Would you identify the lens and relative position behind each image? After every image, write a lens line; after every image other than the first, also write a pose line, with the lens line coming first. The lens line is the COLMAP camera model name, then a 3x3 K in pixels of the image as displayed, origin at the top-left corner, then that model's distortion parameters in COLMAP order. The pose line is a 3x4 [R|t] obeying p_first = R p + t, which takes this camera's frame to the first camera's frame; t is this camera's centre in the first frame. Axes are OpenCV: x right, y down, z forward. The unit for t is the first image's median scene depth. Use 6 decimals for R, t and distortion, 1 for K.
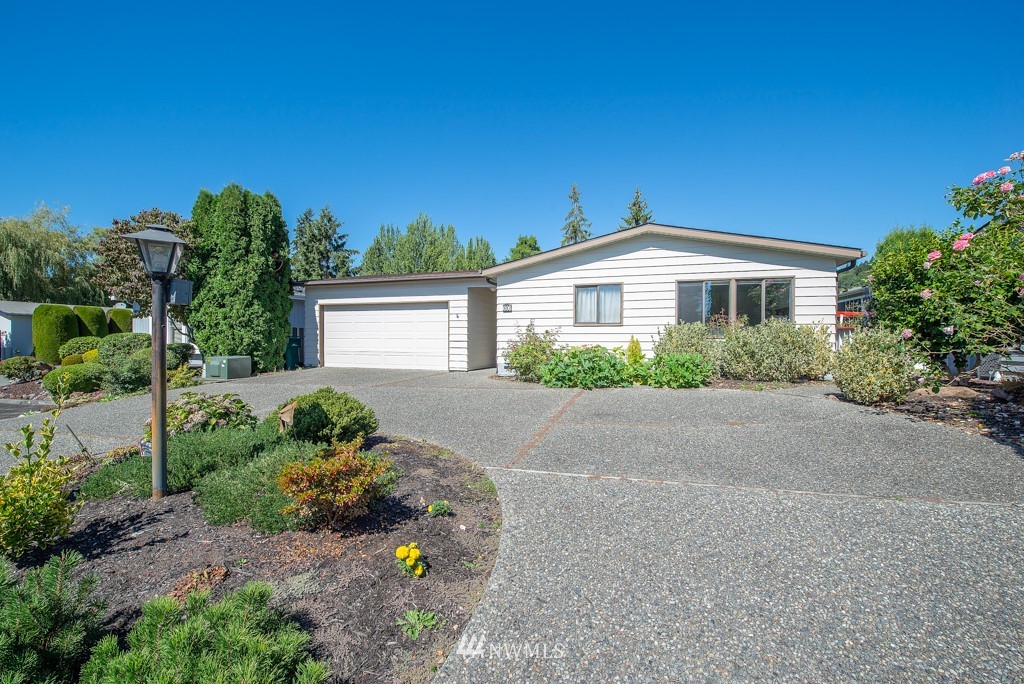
lens RADIAL K [[401.1, 0, 512.6], [0, 401.1, 345.8], [0, 0, 1]] dist [-0.003345, 0.000093]
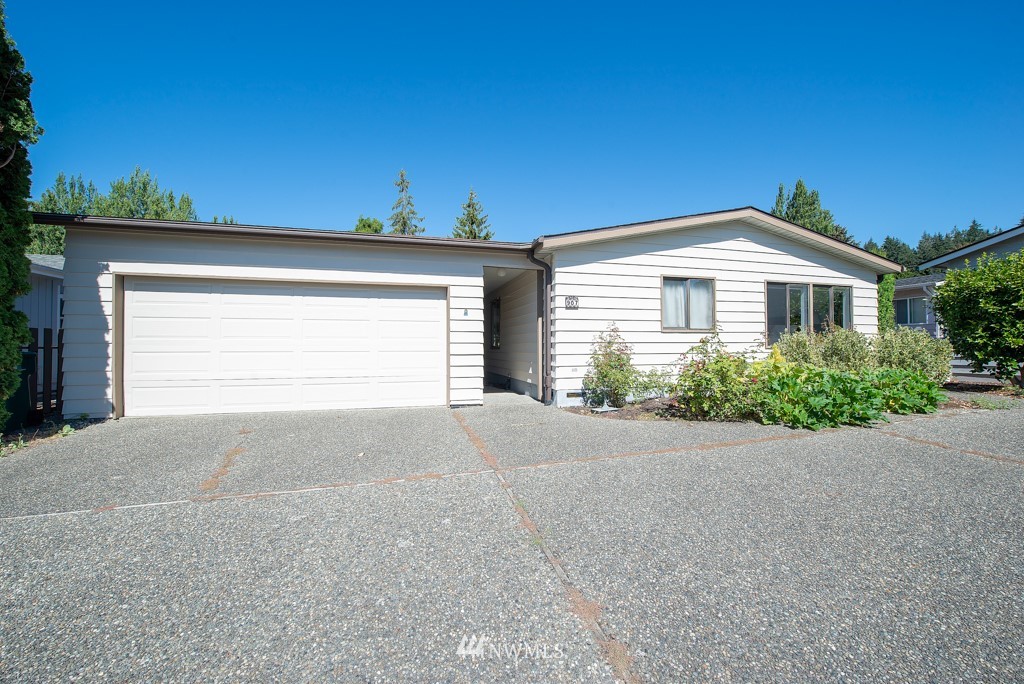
lens RADIAL K [[401.1, 0, 512.6], [0, 401.1, 345.8], [0, 0, 1]] dist [-0.003345, 0.000093]
pose [[0.848633, -0.002673, 0.528975, -0.431323], [0.010191, 0.999884, -0.011297, -0.018728], [-0.528884, 0.014978, 0.848562, 0.502057]]
